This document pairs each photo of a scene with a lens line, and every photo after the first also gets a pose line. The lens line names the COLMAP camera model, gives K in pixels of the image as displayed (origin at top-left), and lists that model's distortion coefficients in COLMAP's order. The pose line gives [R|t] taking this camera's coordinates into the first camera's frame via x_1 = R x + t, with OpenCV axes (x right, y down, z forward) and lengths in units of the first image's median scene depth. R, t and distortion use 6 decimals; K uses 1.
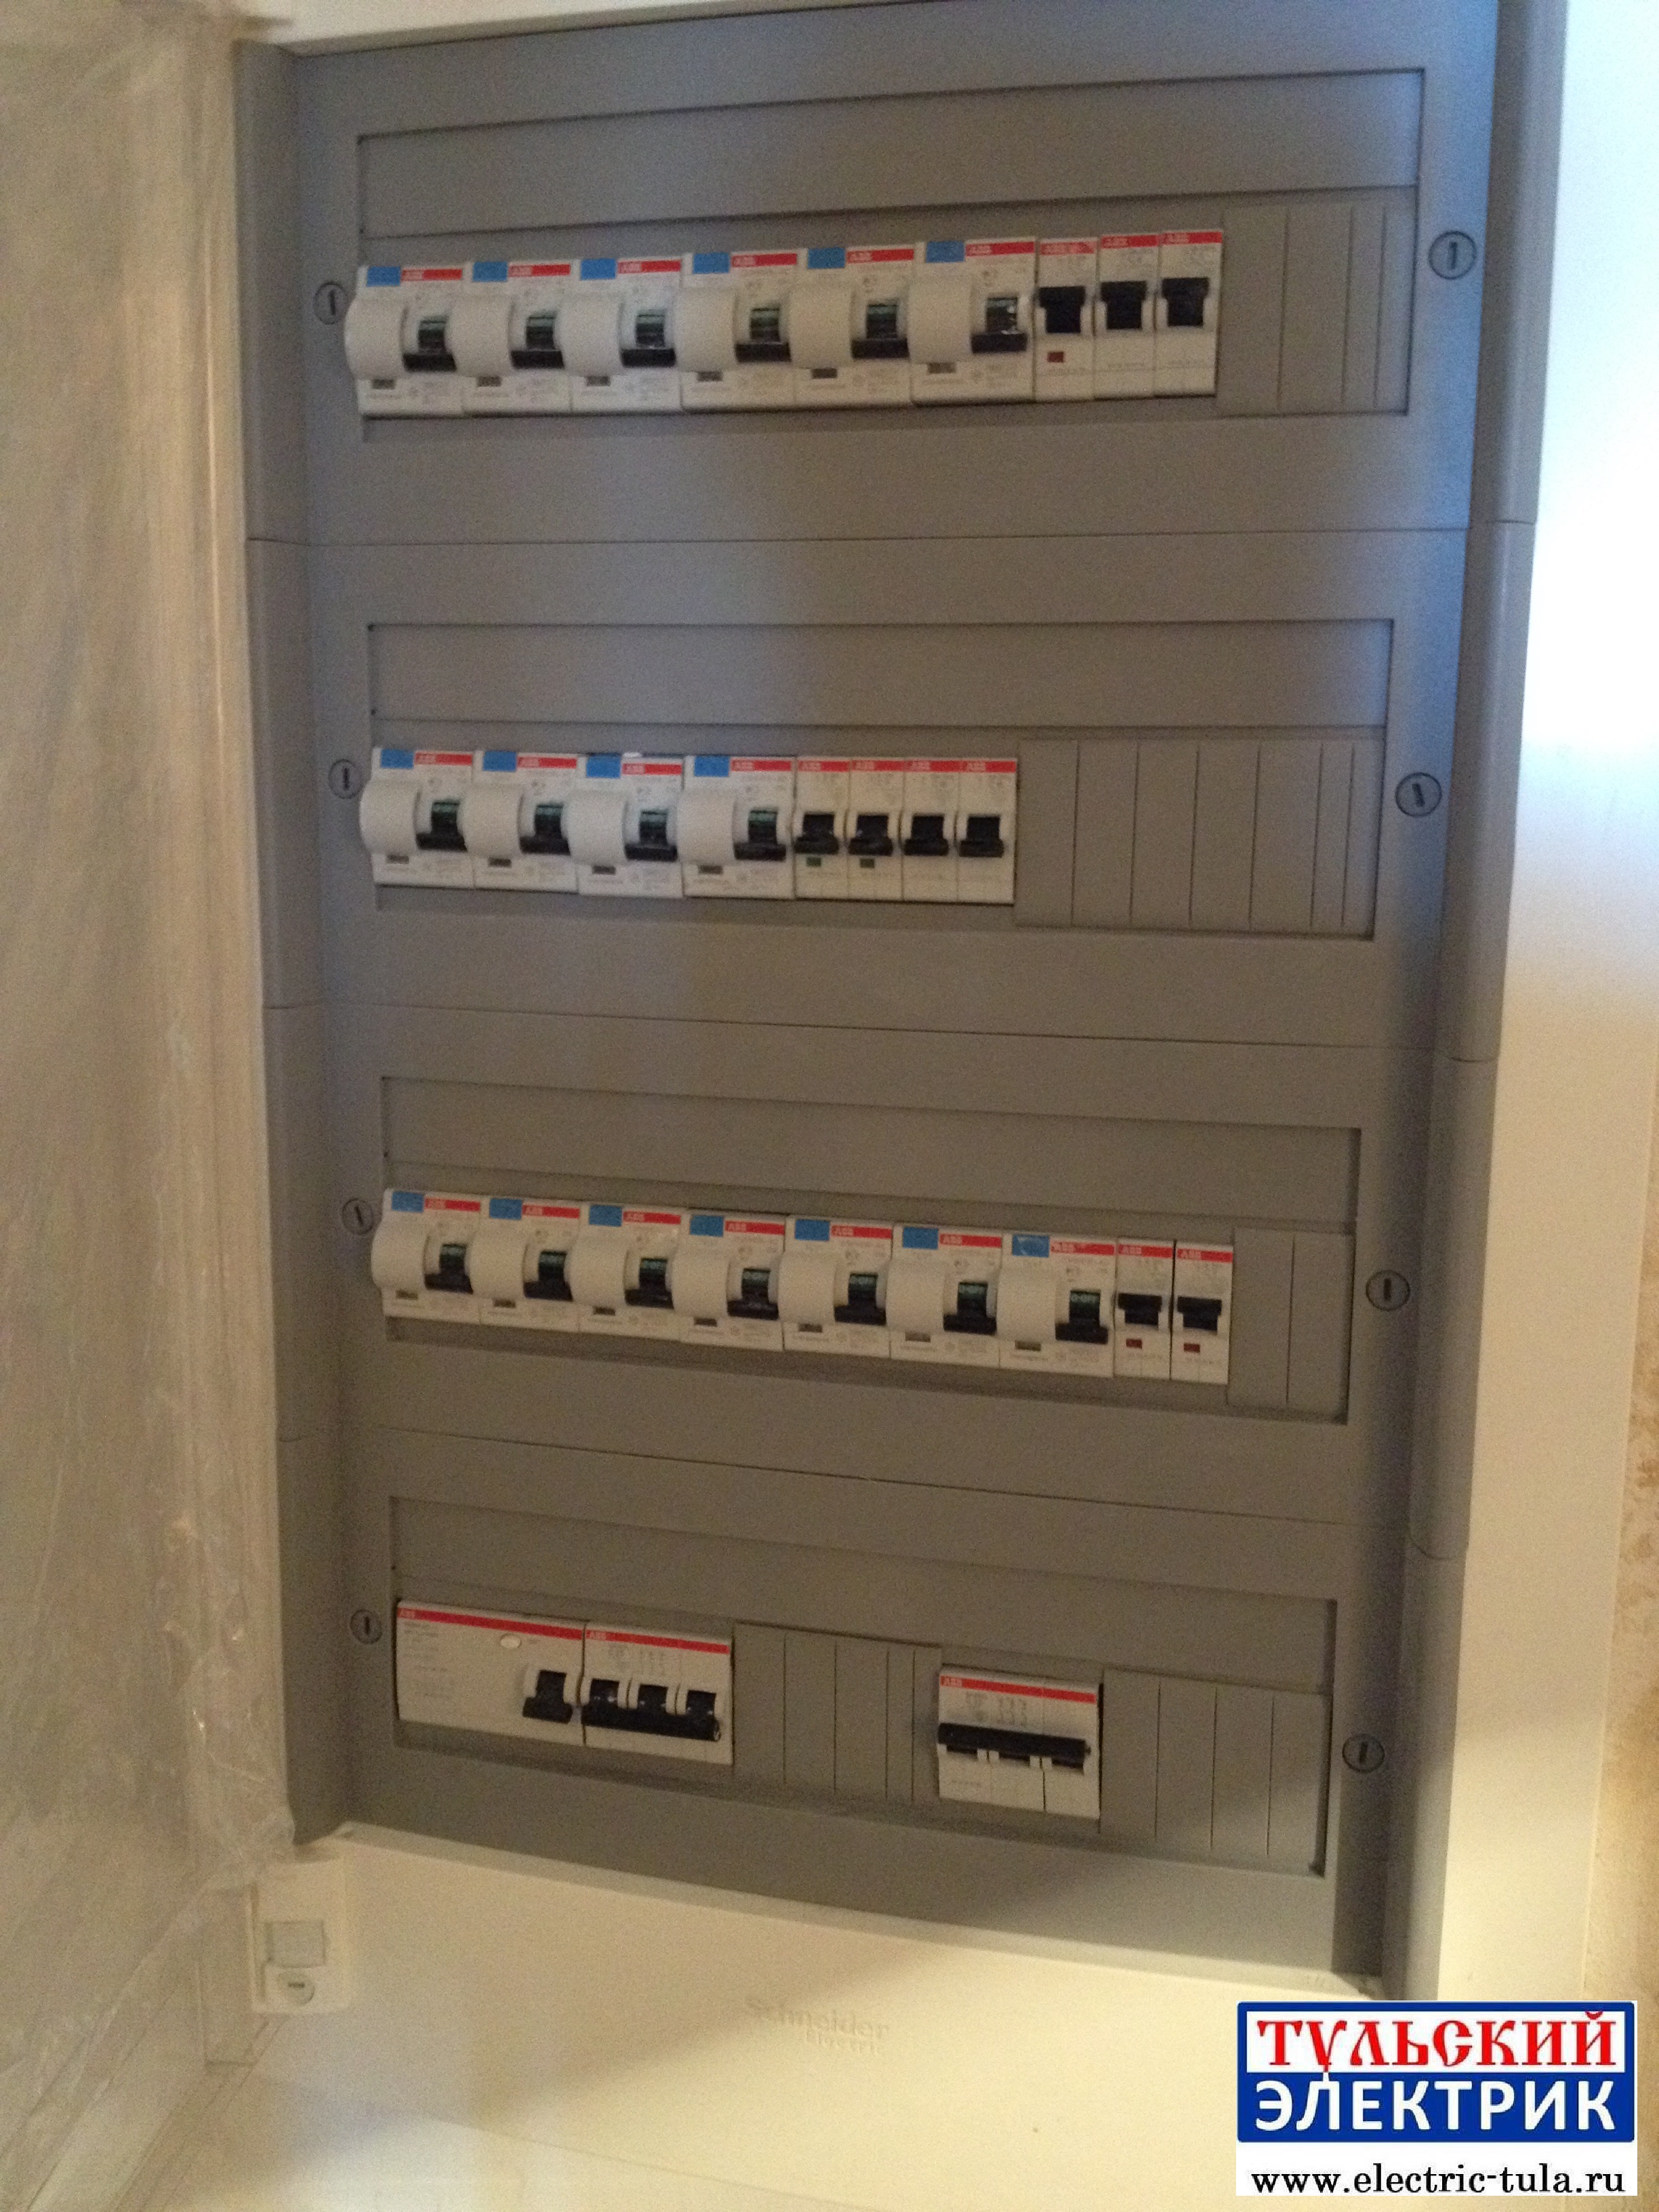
lens RADIAL K [[2065.2, 0, 829.5], [0, 2065.2, 1106.0], [0, 0, 1]] dist [0.230097, -0.574424]
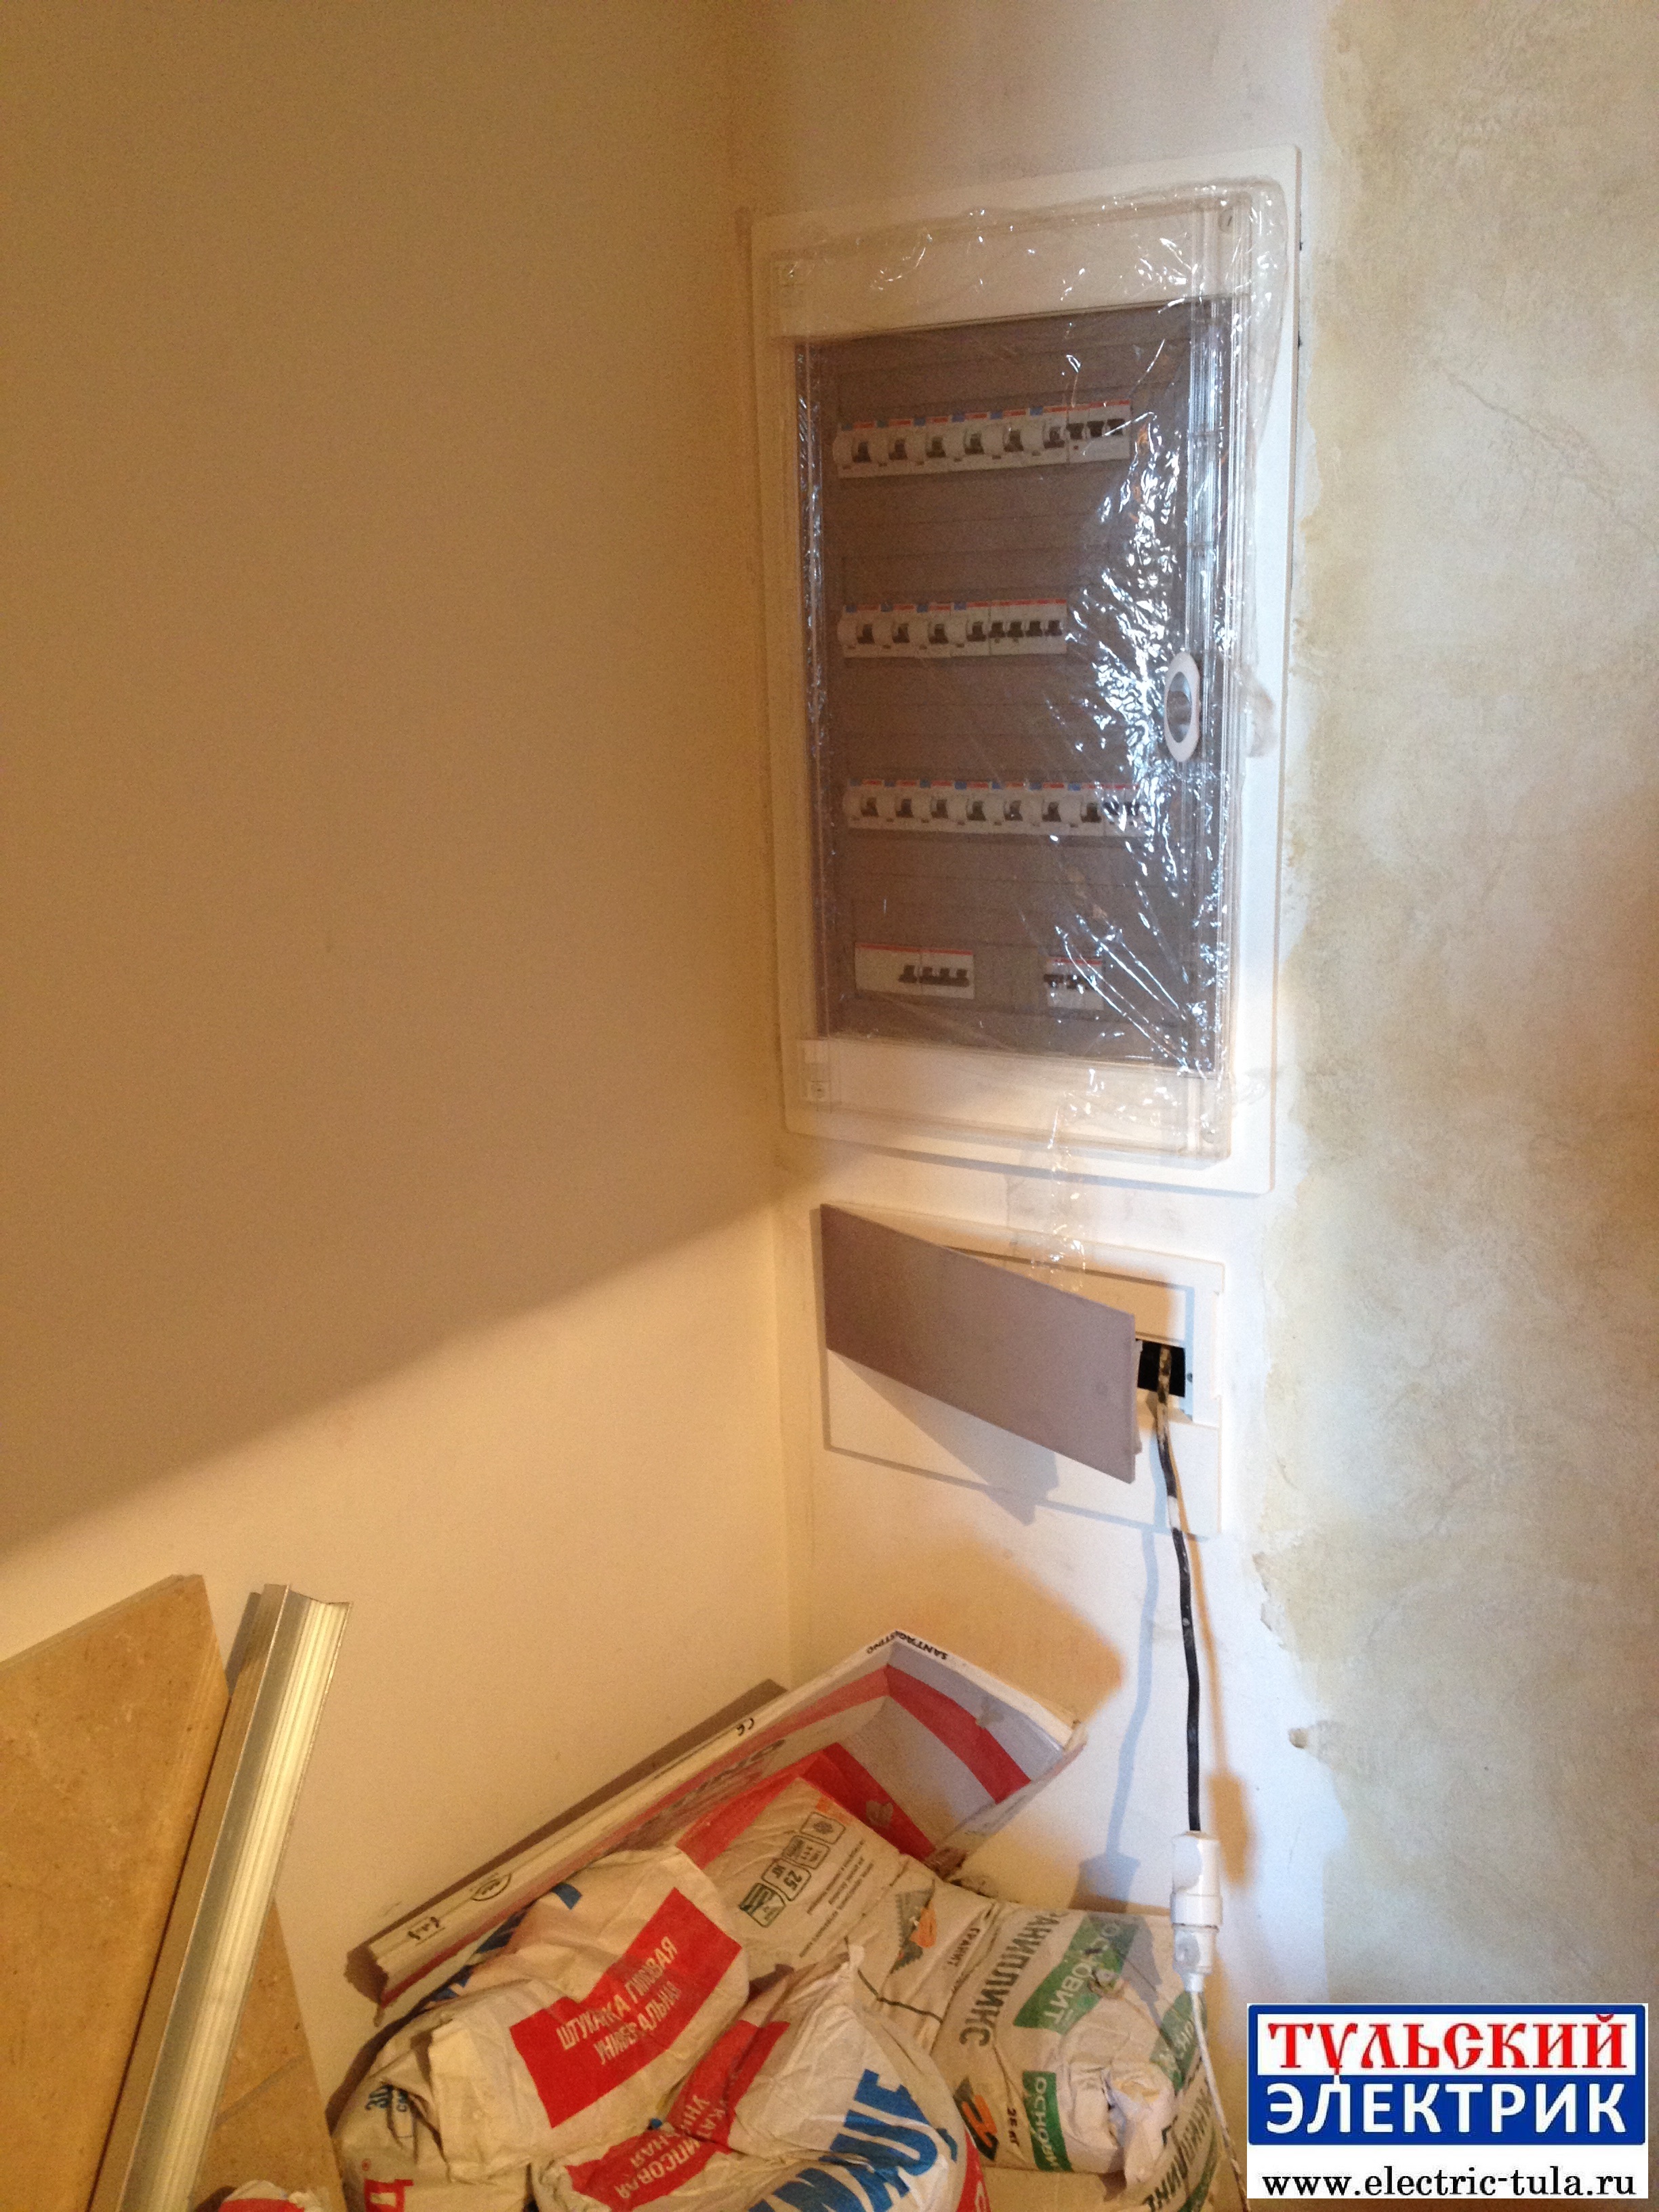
lens RADIAL K [[2065.2, 0, 829.5], [0, 2065.2, 1106.0], [0, 0, 1]] dist [0.230097, -0.574424]
pose [[0.954392, 0.028107, -0.297230, 0.572746], [-0.005462, 0.997036, 0.076745, 0.259674], [0.298506, -0.071621, 0.951717, -1.576420]]
